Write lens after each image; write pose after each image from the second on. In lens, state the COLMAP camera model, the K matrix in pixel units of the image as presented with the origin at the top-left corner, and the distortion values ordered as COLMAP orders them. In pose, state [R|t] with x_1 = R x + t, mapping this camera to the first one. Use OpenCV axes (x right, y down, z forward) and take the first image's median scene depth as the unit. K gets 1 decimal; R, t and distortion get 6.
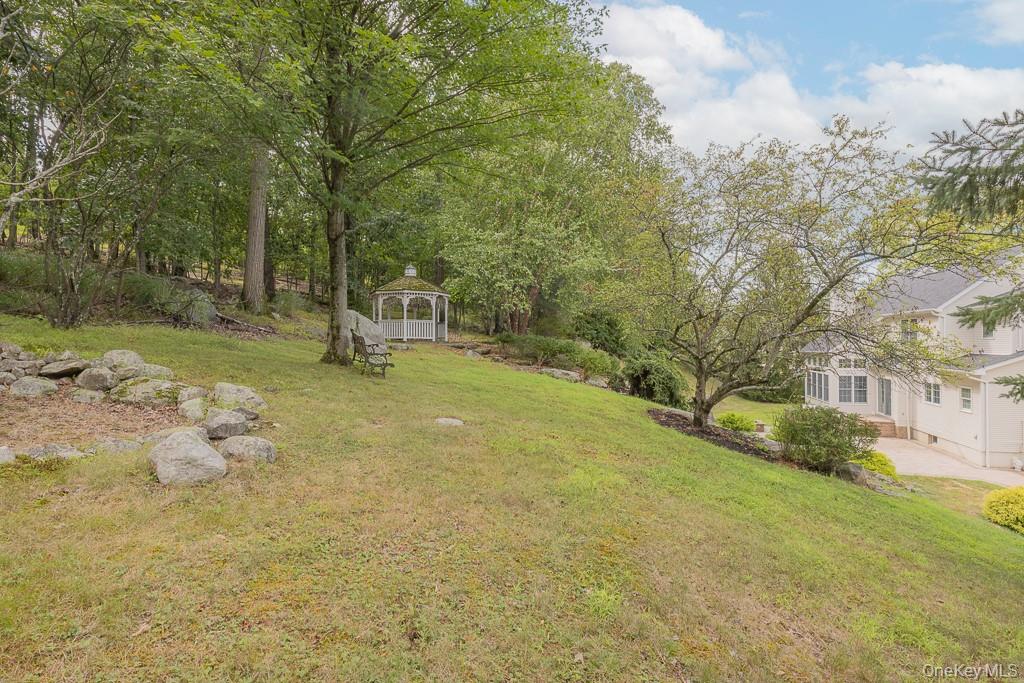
lens RADIAL K [[519.5, 0, 509.4], [0, 519.5, 340.2], [0, 0, 1]] dist [0.002149, 0.000998]
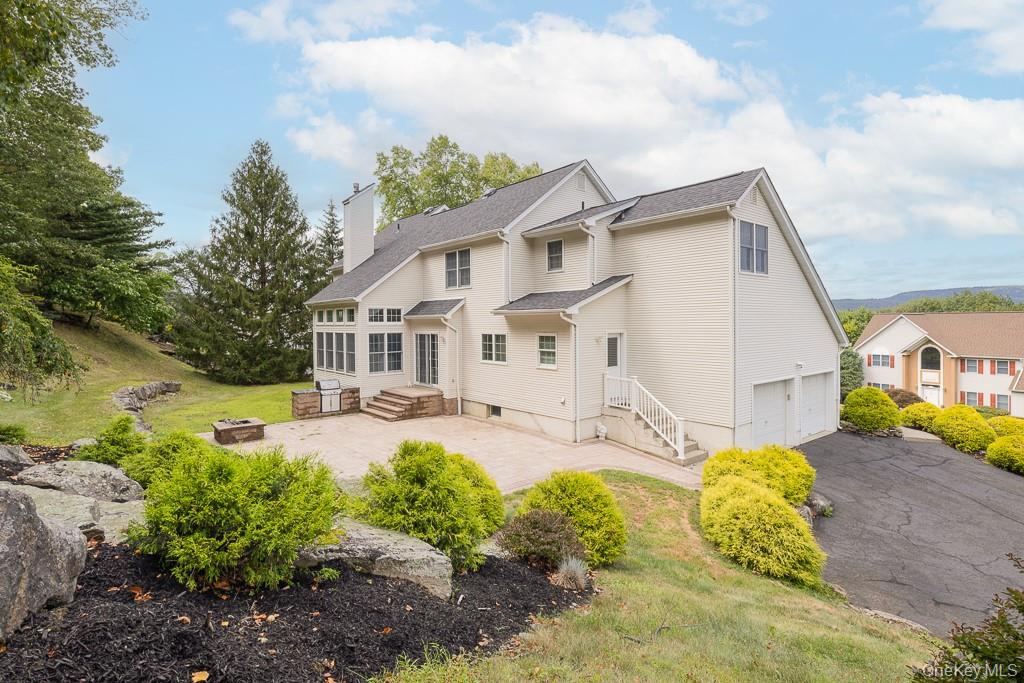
lens RADIAL K [[519.5, 0, 503.7], [0, 519.5, 334.9], [0, 0, 1]] dist [0.002149, 0.000998]
pose [[0.589368, -0.024441, 0.807495, 0.209280], [0.005835, 0.999645, 0.025998, 0.057429], [-0.807844, -0.010611, 0.589301, 0.496967]]
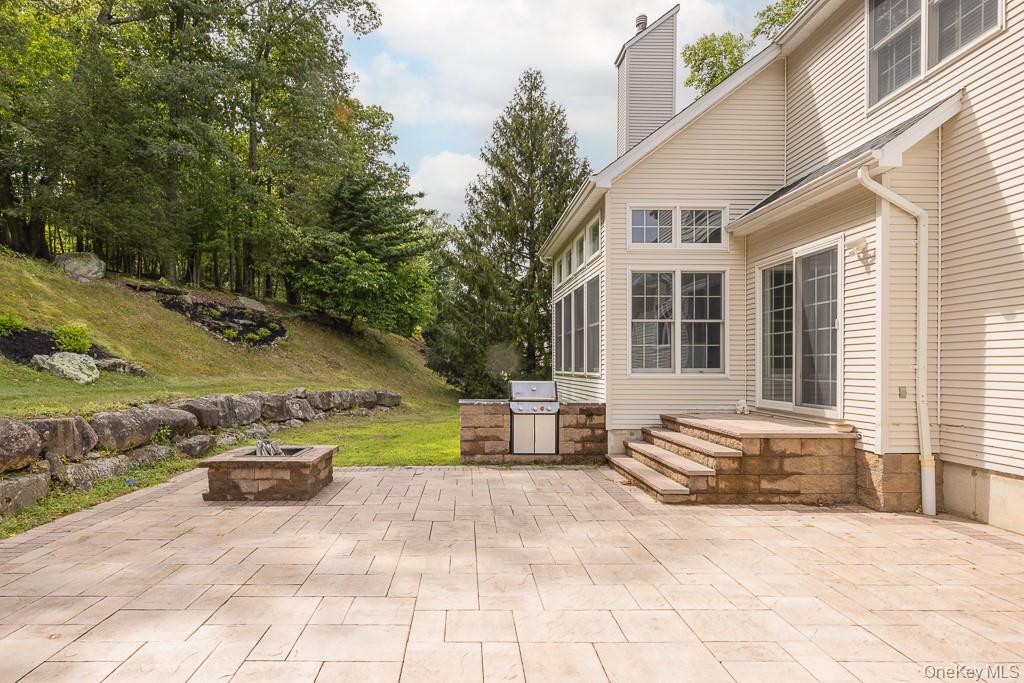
lens RADIAL K [[548.9, 0, 465.1], [0, 548.9, 369.5], [0, 0, 1]] dist [0.002792, 0.000640]
pose [[0.966215, 0.003619, 0.257711, 0.507925], [-0.004572, 0.999985, 0.003100, 0.126649], [-0.257696, -0.004174, 0.966217, 0.795862]]
